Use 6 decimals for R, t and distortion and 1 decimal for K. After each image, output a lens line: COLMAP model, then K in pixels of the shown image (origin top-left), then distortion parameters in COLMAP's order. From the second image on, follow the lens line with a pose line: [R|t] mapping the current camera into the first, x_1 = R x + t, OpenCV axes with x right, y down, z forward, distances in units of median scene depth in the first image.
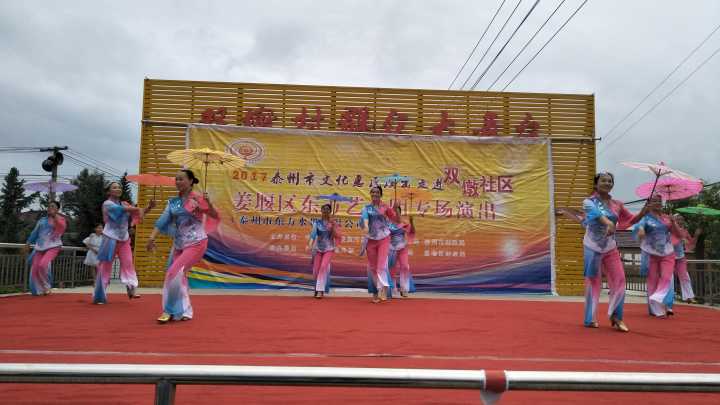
lens RADIAL K [[527.5, 0, 353.8], [0, 527.5, 212.0], [0, 0, 1]] dist [0.058888, -0.053383]
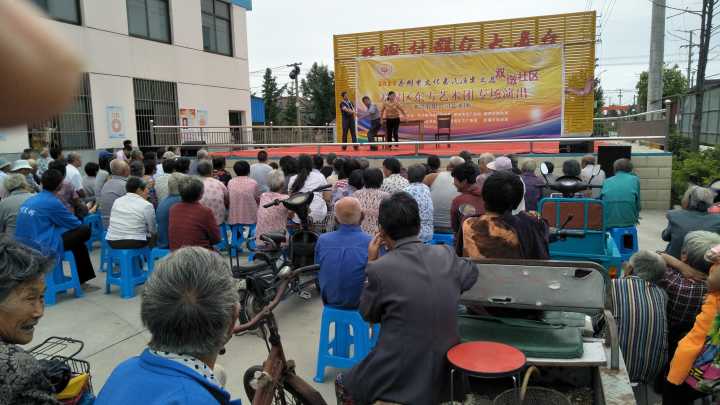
lens RADIAL K [[527.5, 0, 362.0], [0, 527.5, 192.0], [0, 0, 1]] dist [0.058888, -0.053383]
pose [[0.921939, 0.000030, -0.387335, 0.432065], [0.079710, 0.978582, 0.189801, -0.054388], [0.379045, -0.205859, 0.902190, -0.776697]]
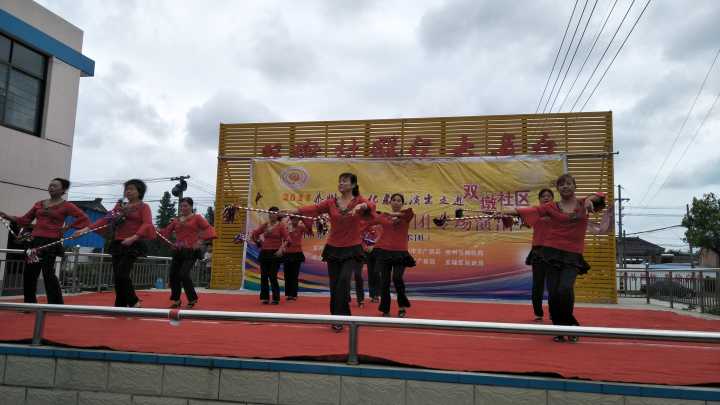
lens RADIAL K [[527.5, 0, 357.7], [0, 527.5, 208.9], [0, 0, 1]] dist [0.058888, -0.053383]
pose [[0.970120, -0.025463, -0.241286, 0.219184], [0.018392, 0.999334, -0.031515, -0.004508], [0.241928, 0.026136, 0.969942, -0.130571]]
